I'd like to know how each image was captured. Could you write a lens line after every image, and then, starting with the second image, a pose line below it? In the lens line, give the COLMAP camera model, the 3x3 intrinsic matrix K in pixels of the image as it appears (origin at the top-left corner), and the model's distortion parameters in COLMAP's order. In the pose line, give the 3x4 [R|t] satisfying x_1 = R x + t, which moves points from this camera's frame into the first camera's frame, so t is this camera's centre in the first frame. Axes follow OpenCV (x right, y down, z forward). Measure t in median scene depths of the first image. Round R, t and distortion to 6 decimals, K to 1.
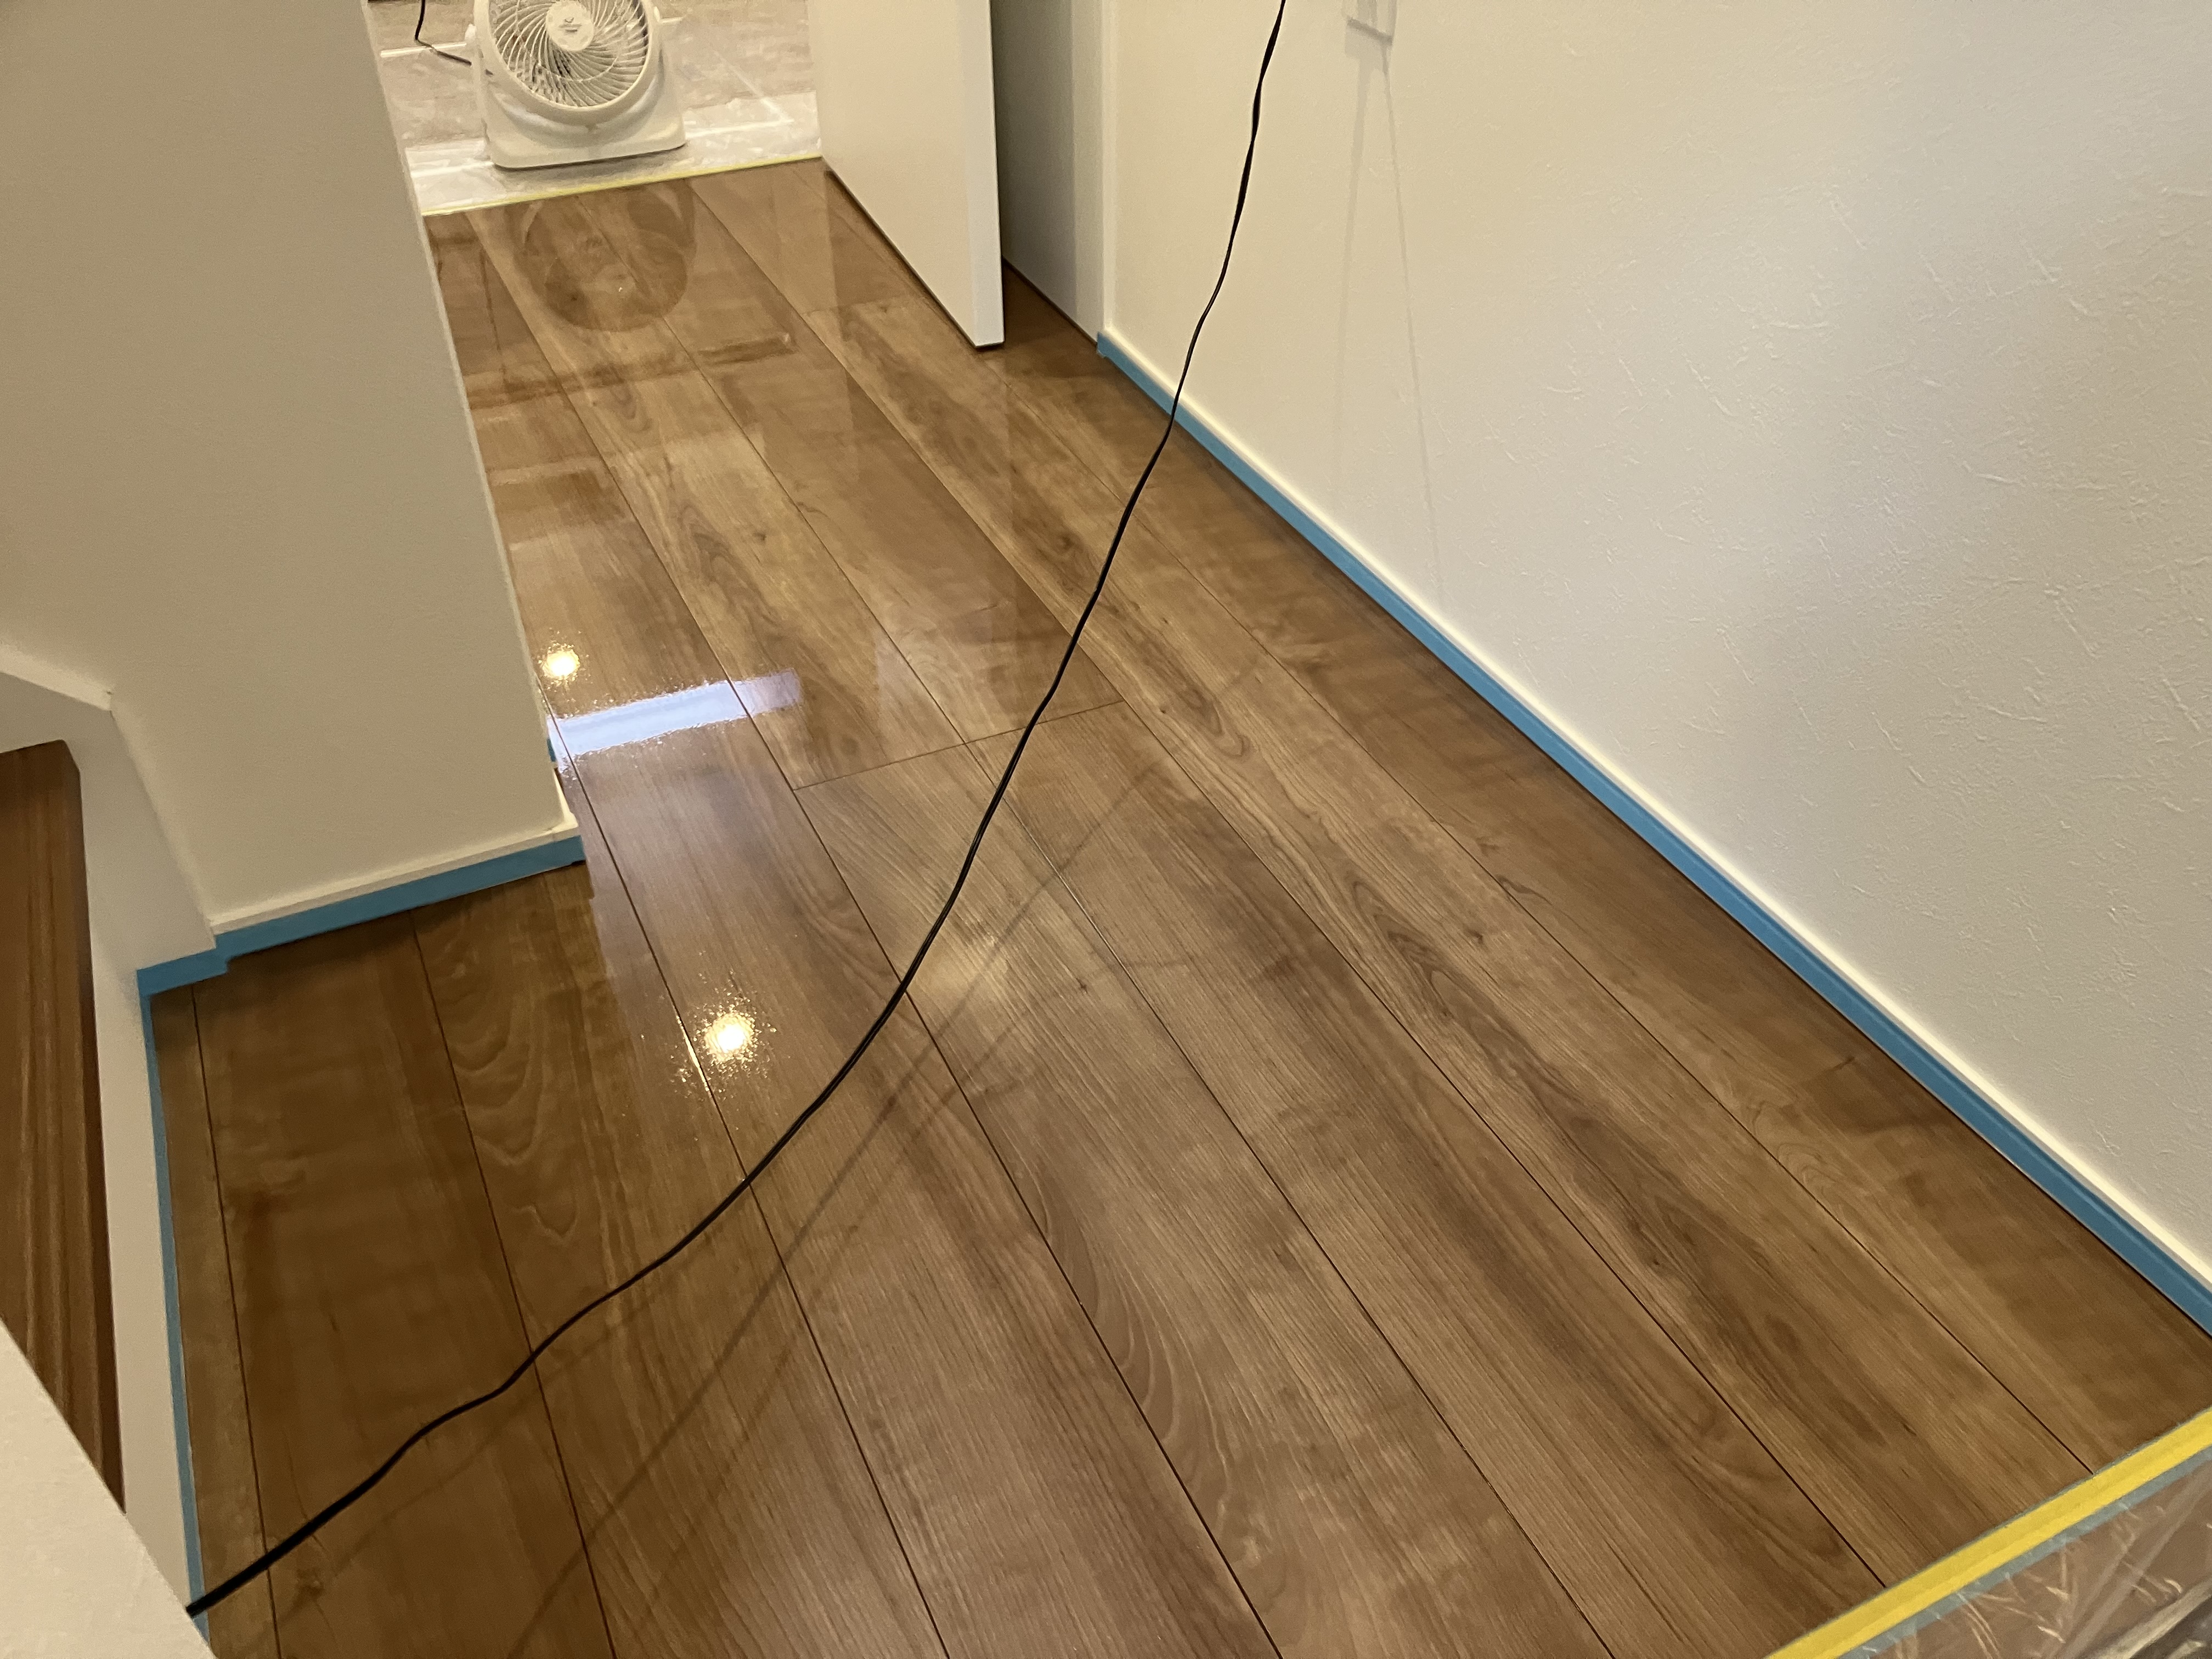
lens RADIAL K [[1796.6, 0, 1107.5], [0, 1796.6, 862.1], [0, 0, 1]] dist [0.024388, -0.047016]
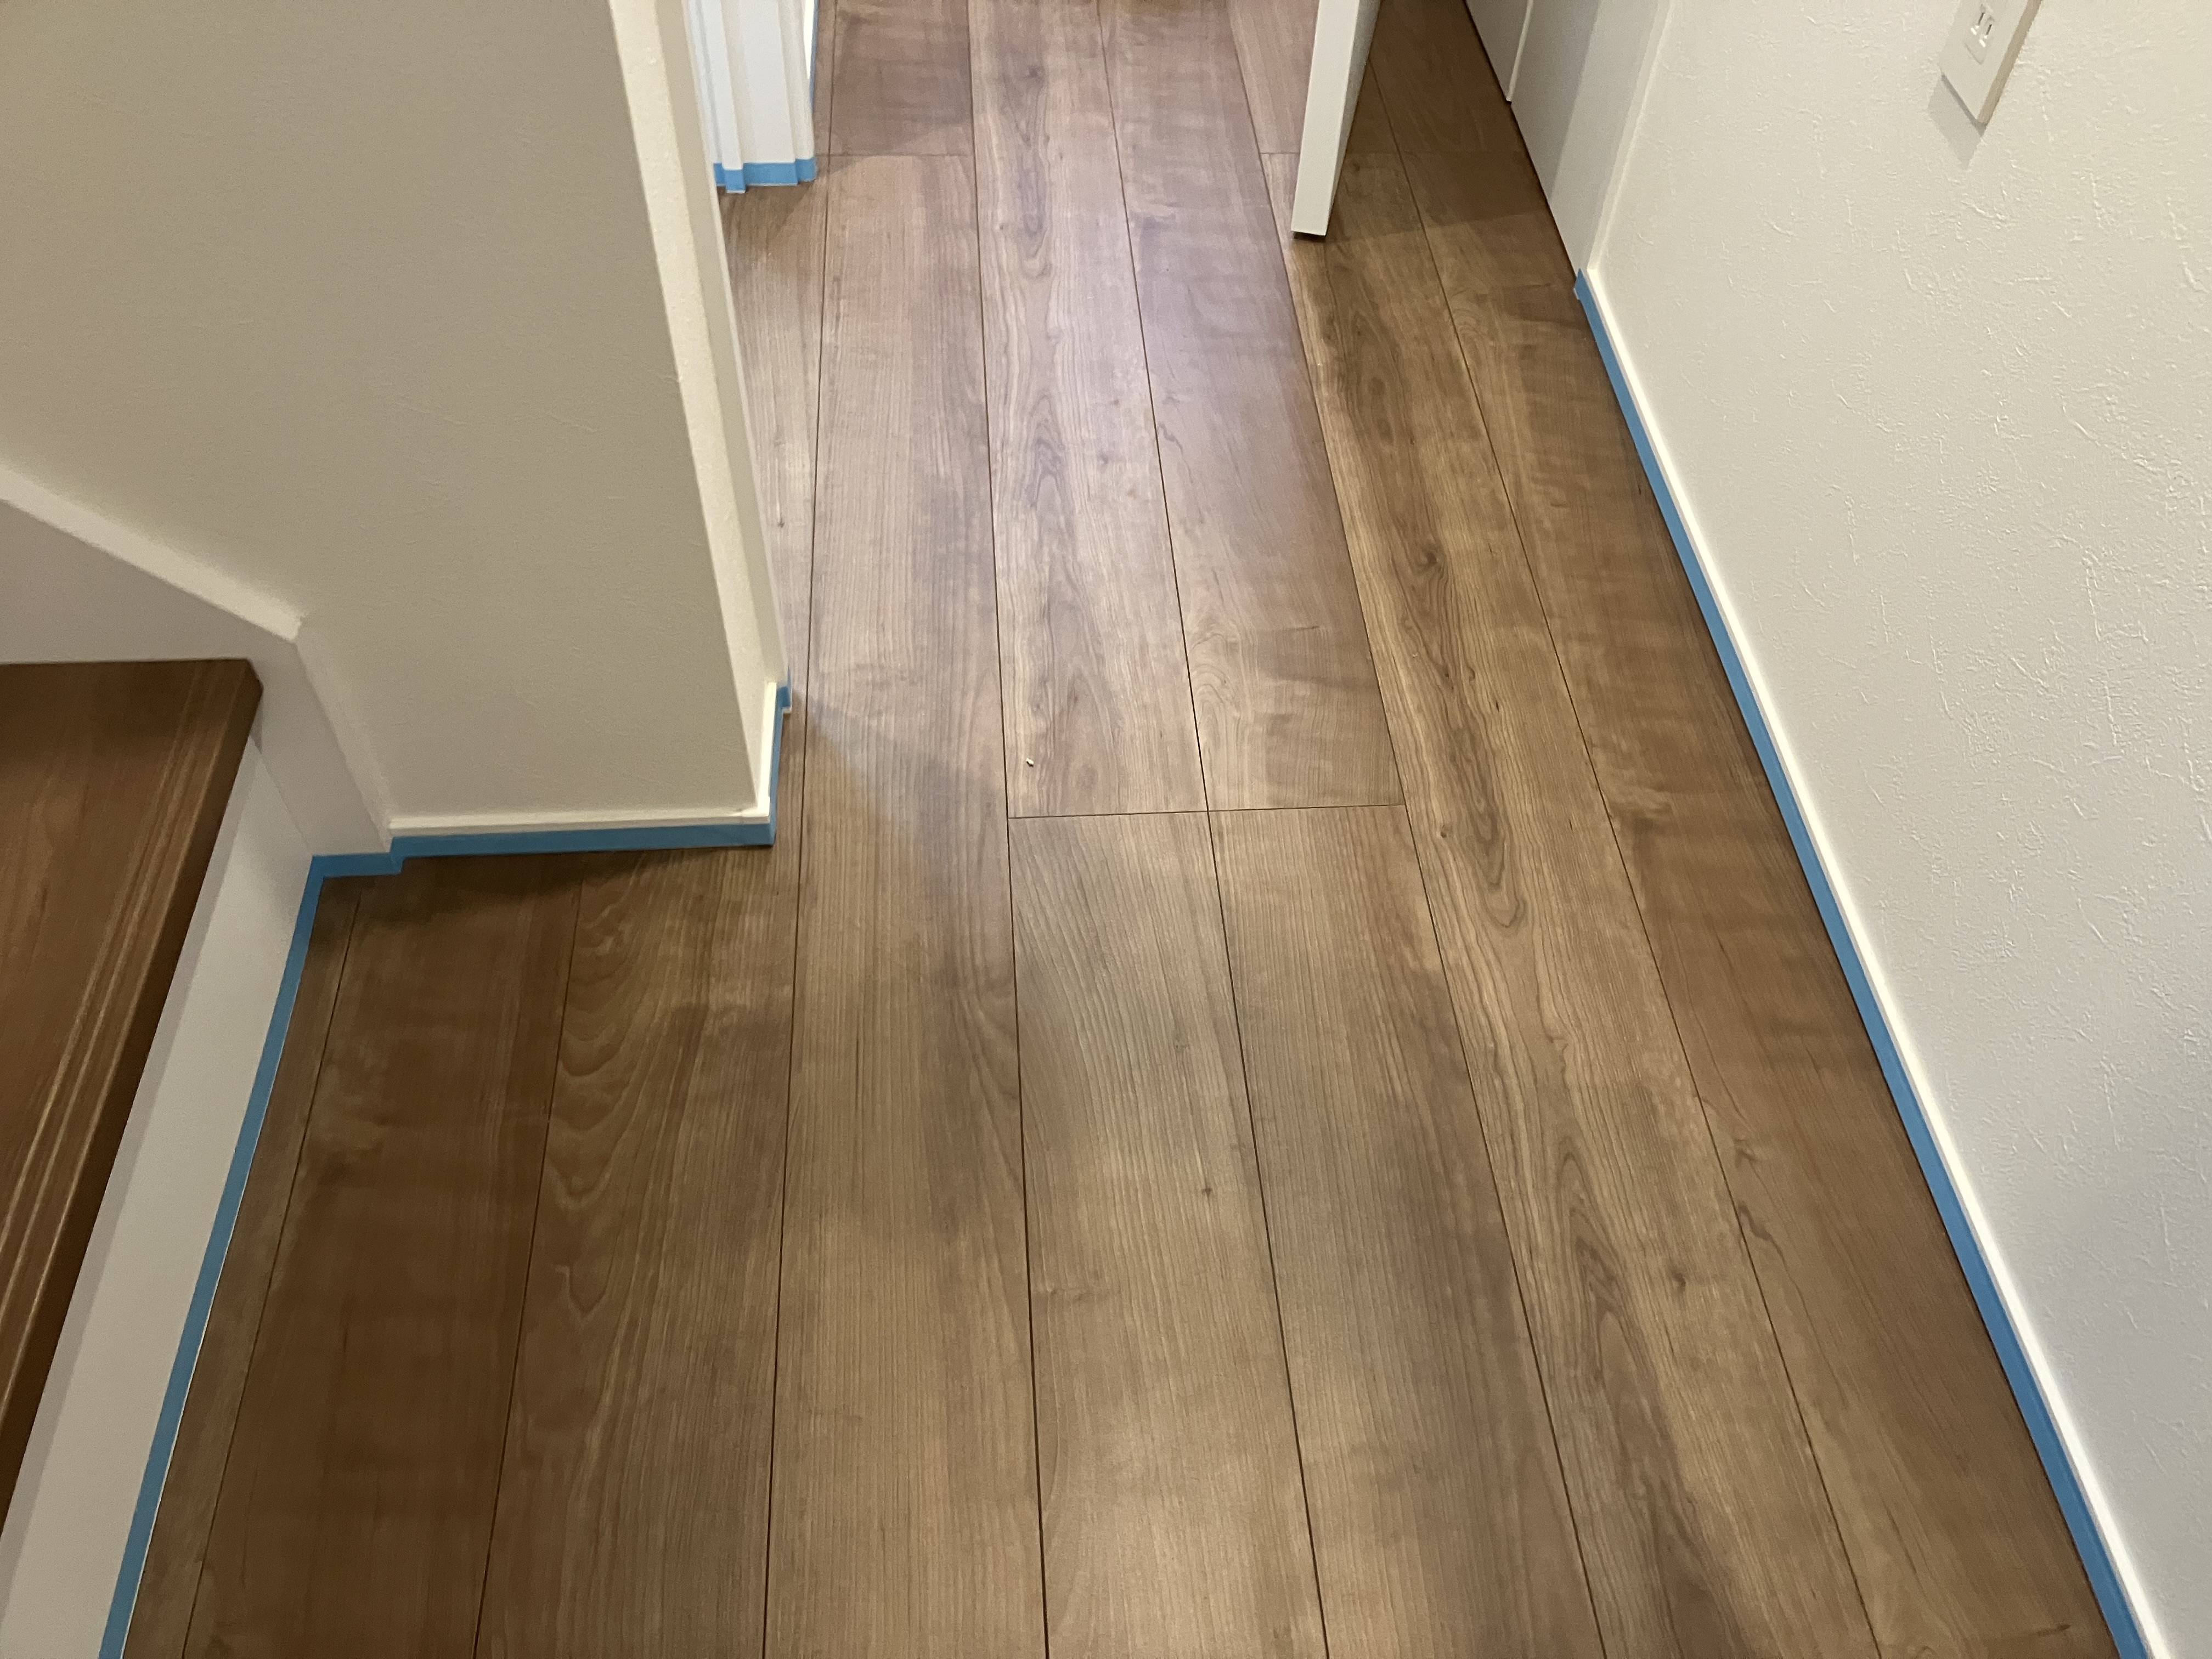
lens RADIAL K [[1796.6, 0, 1126.6], [0, 1796.6, 831.9], [0, 0, 1]] dist [0.024388, -0.047016]
pose [[0.932335, 0.297604, -0.205388, 0.075538], [-0.254103, 0.943339, 0.213410, -0.267414], [0.257262, -0.146779, 0.955129, 0.163935]]
